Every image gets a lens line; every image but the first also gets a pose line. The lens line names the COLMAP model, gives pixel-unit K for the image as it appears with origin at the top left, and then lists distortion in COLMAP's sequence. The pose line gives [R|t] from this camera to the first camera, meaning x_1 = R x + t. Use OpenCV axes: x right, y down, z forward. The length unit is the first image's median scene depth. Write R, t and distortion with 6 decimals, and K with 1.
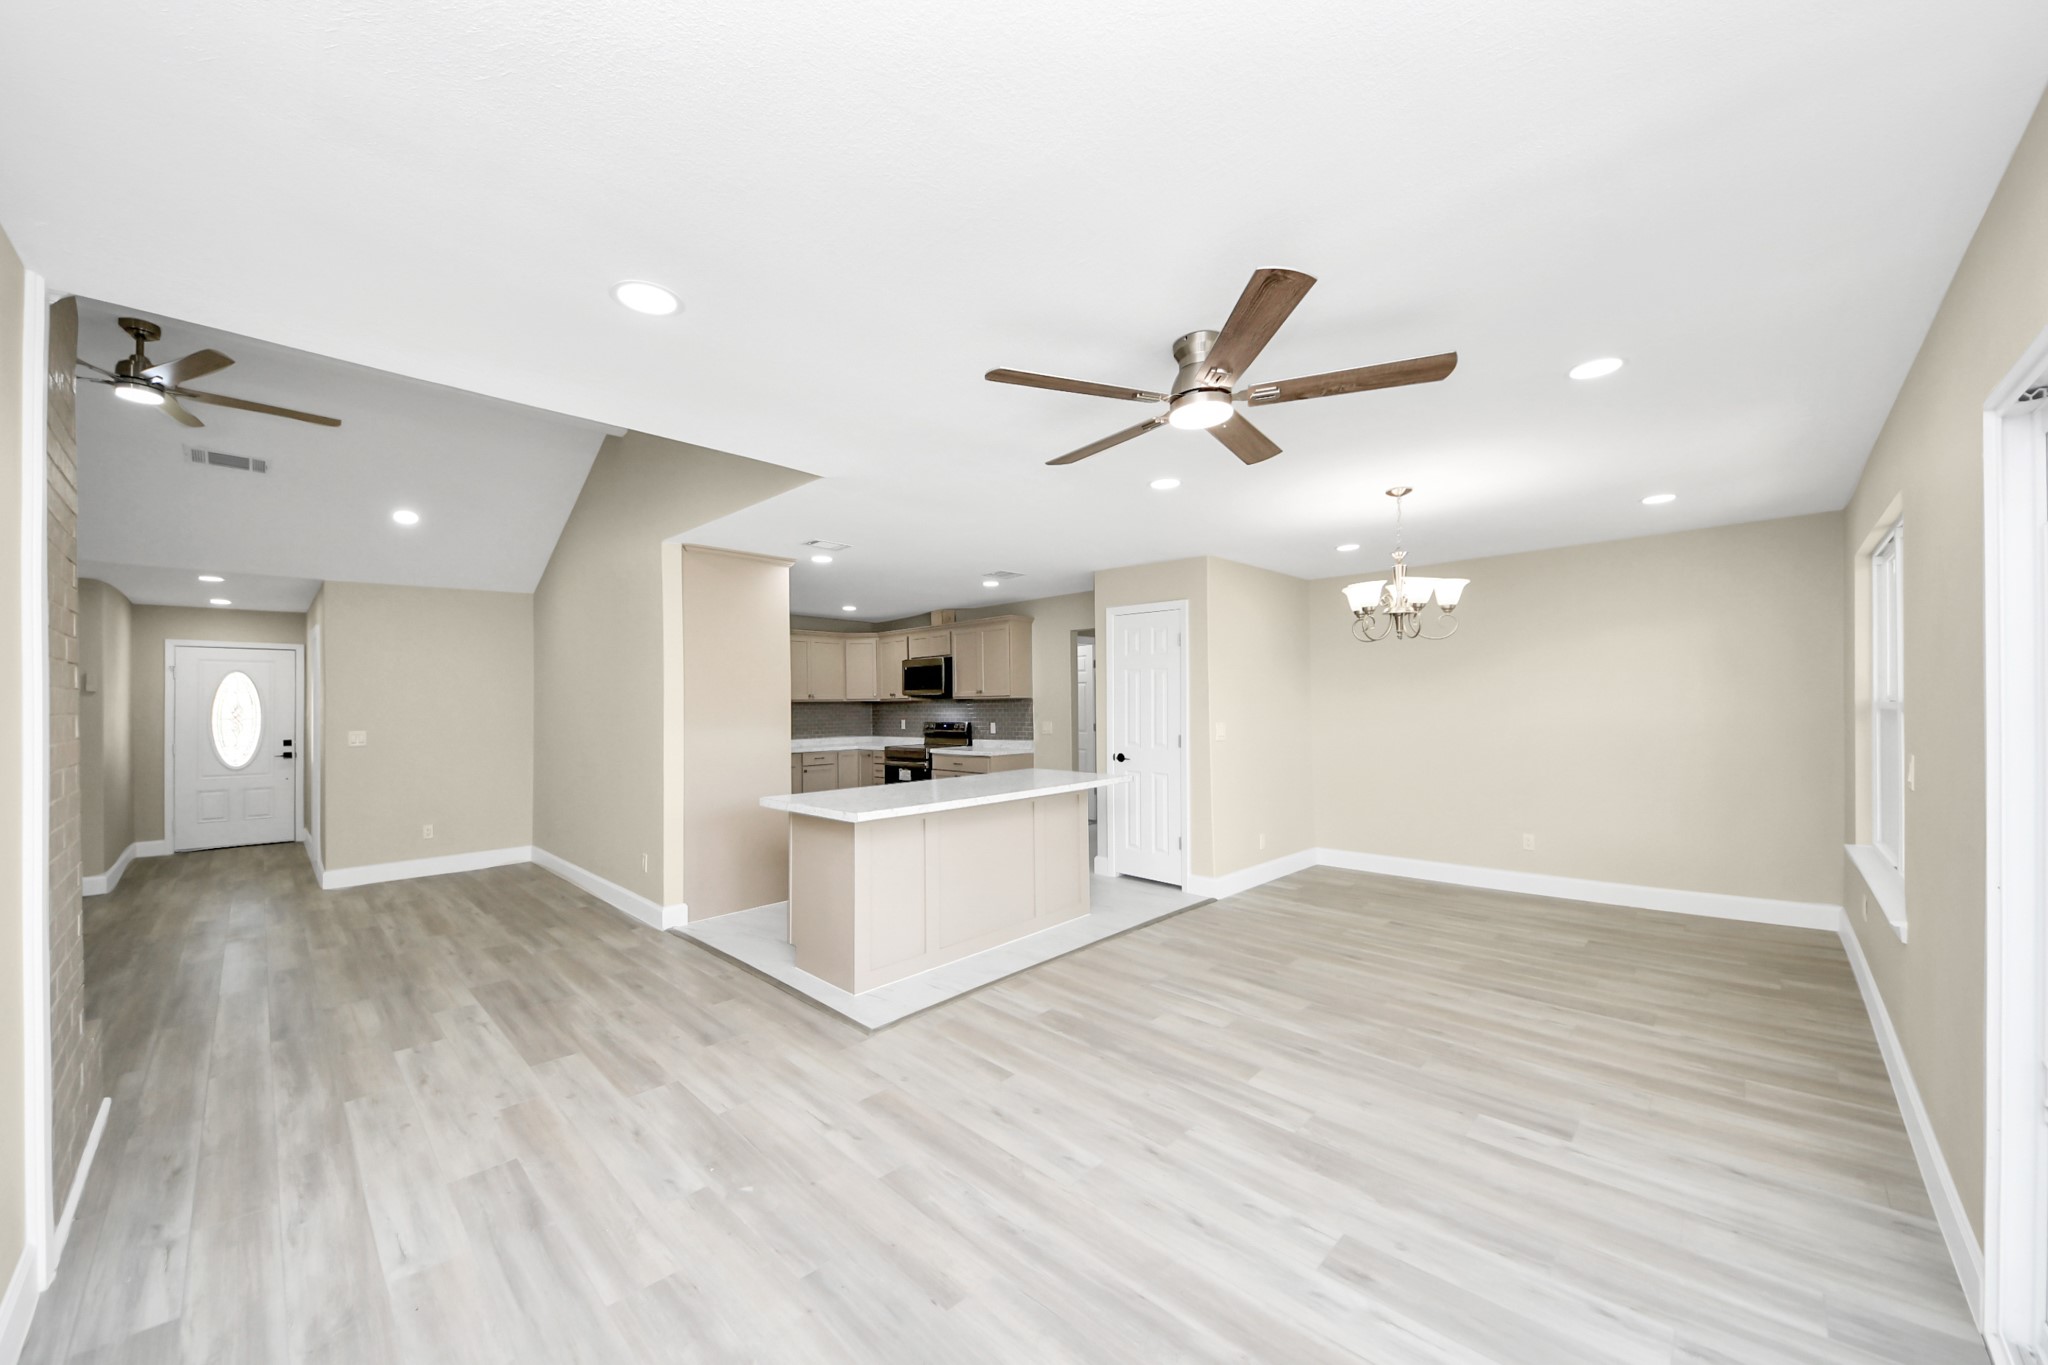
lens RADIAL K [[742.6, 0, 1015.3], [0, 742.6, 698.1], [0, 0, 1]] dist [0.008116, -0.008736]
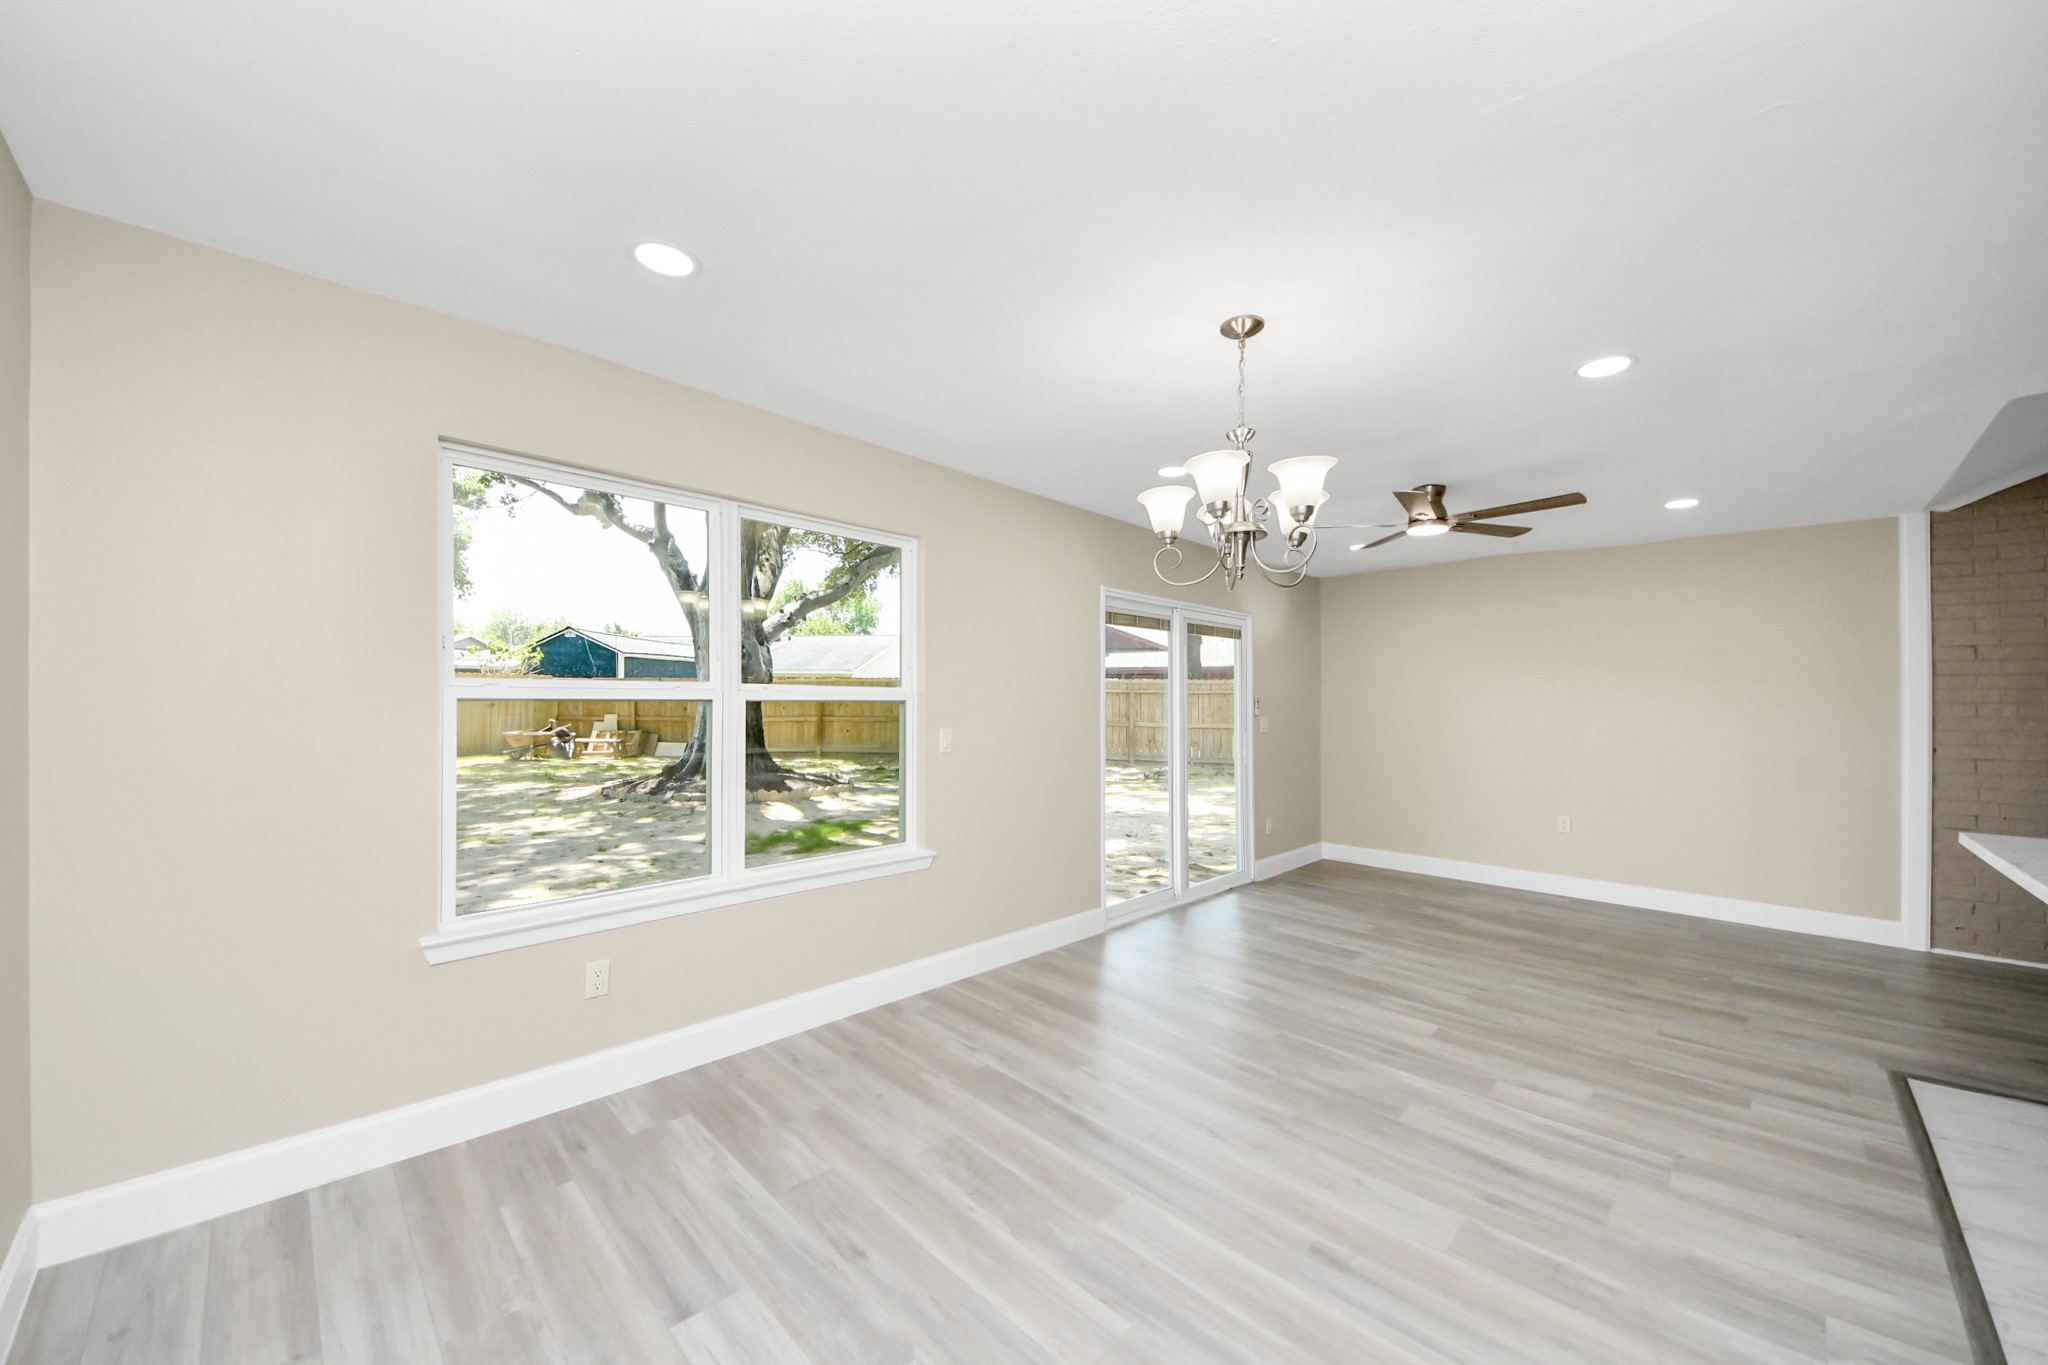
lens RADIAL K [[742.6, 0, 1002.9], [0, 742.6, 669.1], [0, 0, 1]] dist [0.008116, -0.008736]
pose [[-0.999640, 0.001047, 0.026806, 0.545168], [-0.000315, 0.998711, -0.050752, 0.016410], [-0.026825, -0.050742, -0.998351, 1.256294]]
